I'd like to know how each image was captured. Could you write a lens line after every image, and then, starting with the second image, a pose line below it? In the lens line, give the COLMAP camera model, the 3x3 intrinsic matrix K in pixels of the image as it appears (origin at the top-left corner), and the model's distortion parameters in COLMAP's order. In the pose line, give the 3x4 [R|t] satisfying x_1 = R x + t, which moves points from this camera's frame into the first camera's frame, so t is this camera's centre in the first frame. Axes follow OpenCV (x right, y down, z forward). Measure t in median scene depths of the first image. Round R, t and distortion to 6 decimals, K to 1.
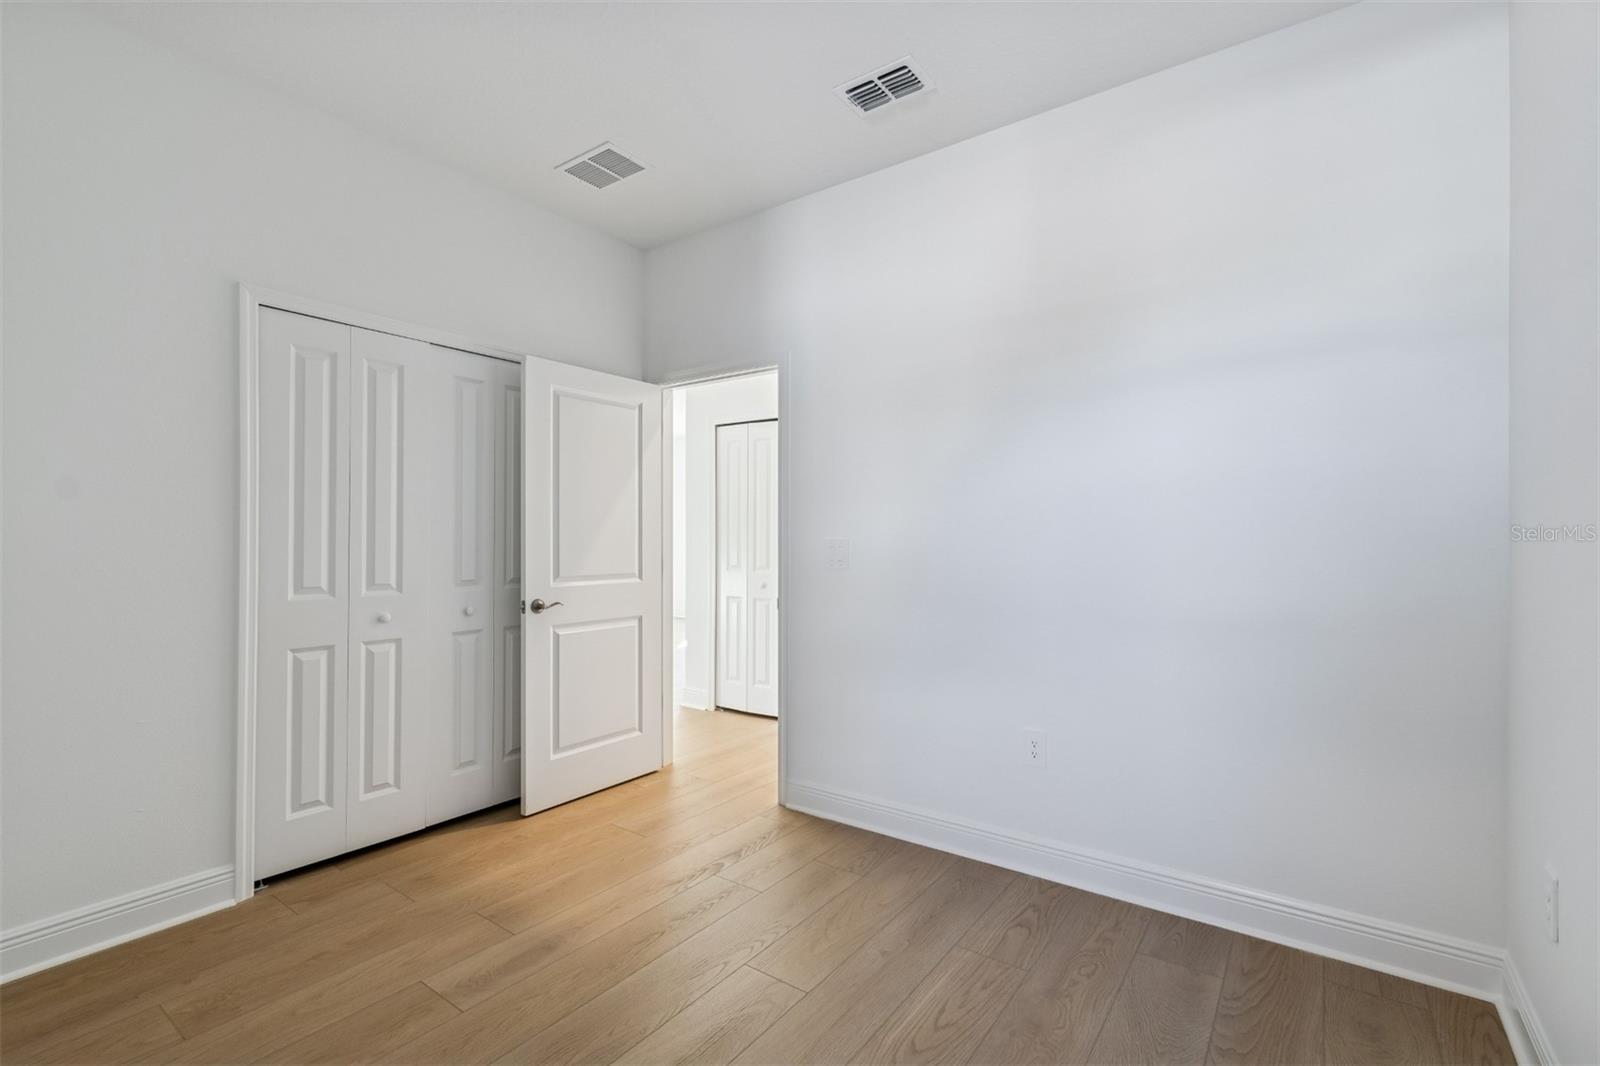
lens RADIAL K [[718.9, 0, 789.8], [0, 718.9, 533.0], [0, 0, 1]] dist [0.007399, -0.002217]
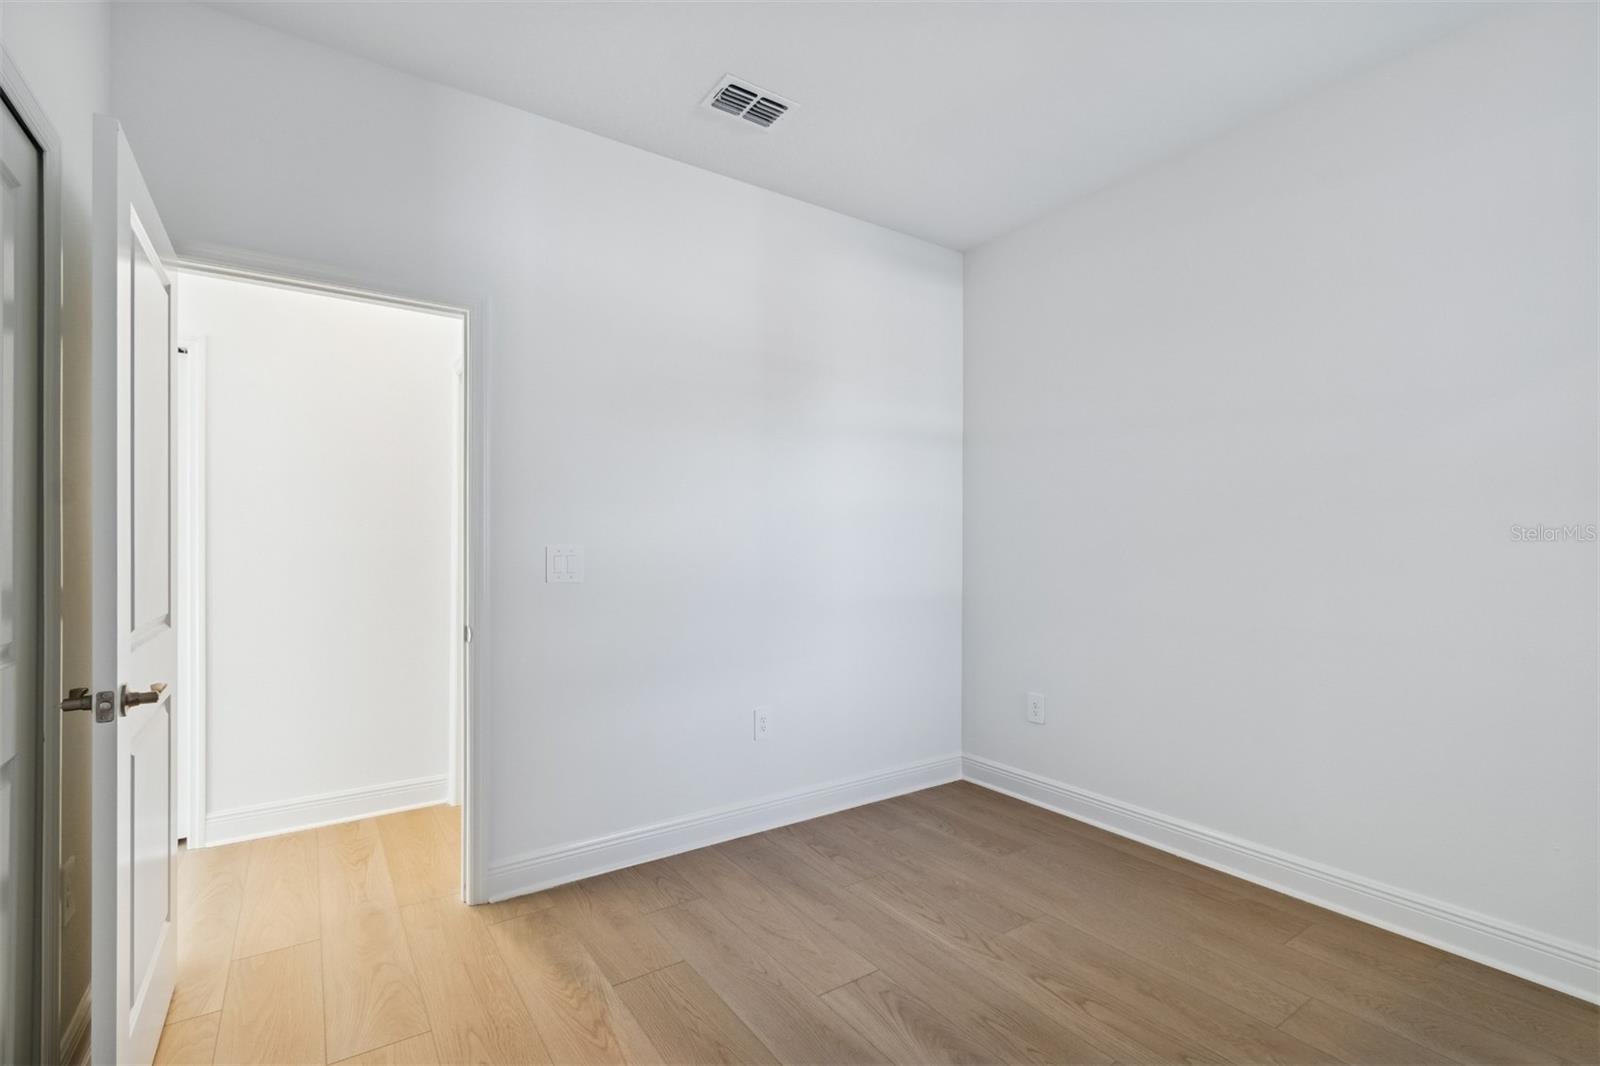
lens RADIAL K [[718.9, 0, 803.6], [0, 718.9, 537.4], [0, 0, 1]] dist [0.007399, -0.002217]
pose [[0.334946, 0.006866, 0.942212, -0.846694], [-0.008524, 0.999955, -0.004256, -0.000568], [-0.942199, -0.006606, 0.334990, 0.614673]]
